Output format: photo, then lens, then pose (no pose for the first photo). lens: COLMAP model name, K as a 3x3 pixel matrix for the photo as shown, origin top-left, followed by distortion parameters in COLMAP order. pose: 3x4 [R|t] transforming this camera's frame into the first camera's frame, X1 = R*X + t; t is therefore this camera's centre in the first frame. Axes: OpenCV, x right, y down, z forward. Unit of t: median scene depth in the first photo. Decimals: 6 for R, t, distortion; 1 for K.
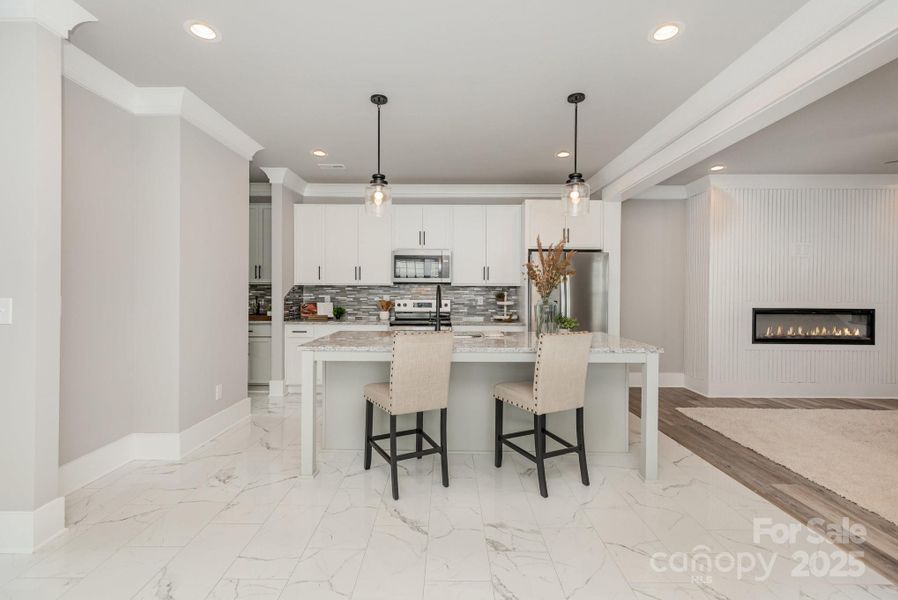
lens RADIAL K [[401.0, 0, 448.5], [0, 401.0, 290.2], [0, 0, 1]] dist [0.000985, 0.000278]
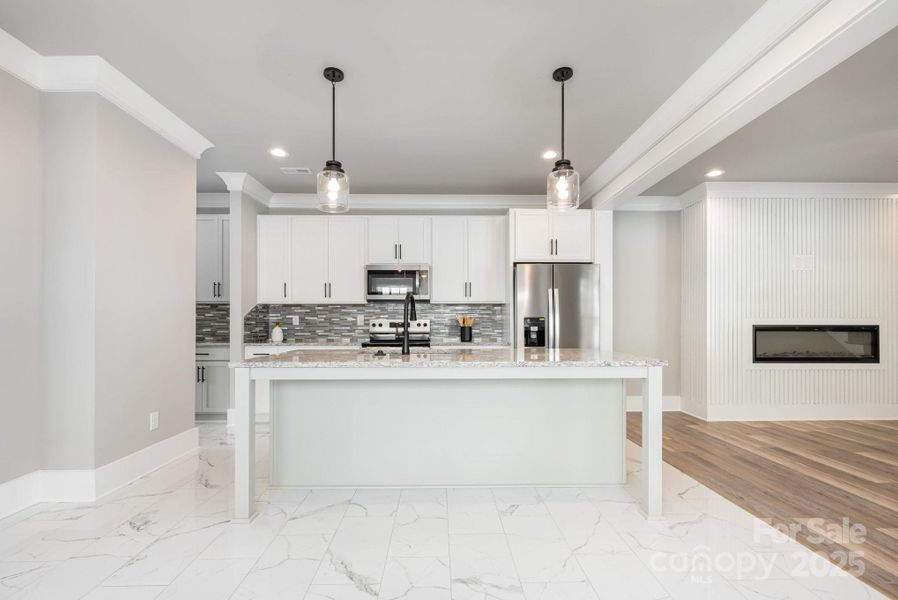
lens RADIAL K [[399.0, 0, 449.6], [0, 399.0, 318.2], [0, 0, 1]] dist [-0.002162, -0.000068]
pose [[0.999685, -0.006938, 0.024131, 0.032168], [0.007123, 0.999946, -0.007599, 0.034020], [-0.024077, 0.007768, 0.999680, 0.097254]]
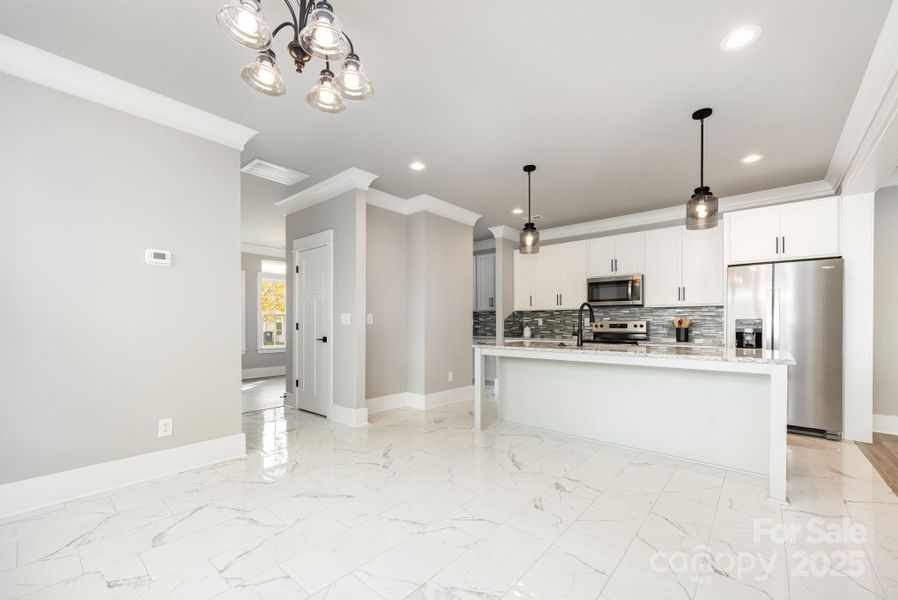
lens RADIAL K [[368.4, 0, 448.2], [0, 368.4, 321.6], [0, 0, 1]] dist [-0.002370, -0.000367]
pose [[0.758660, -0.008405, -0.651432, 0.279286], [0.004756, 0.999962, -0.007363, 0.035249], [0.651469, 0.002488, 0.758671, -0.084130]]
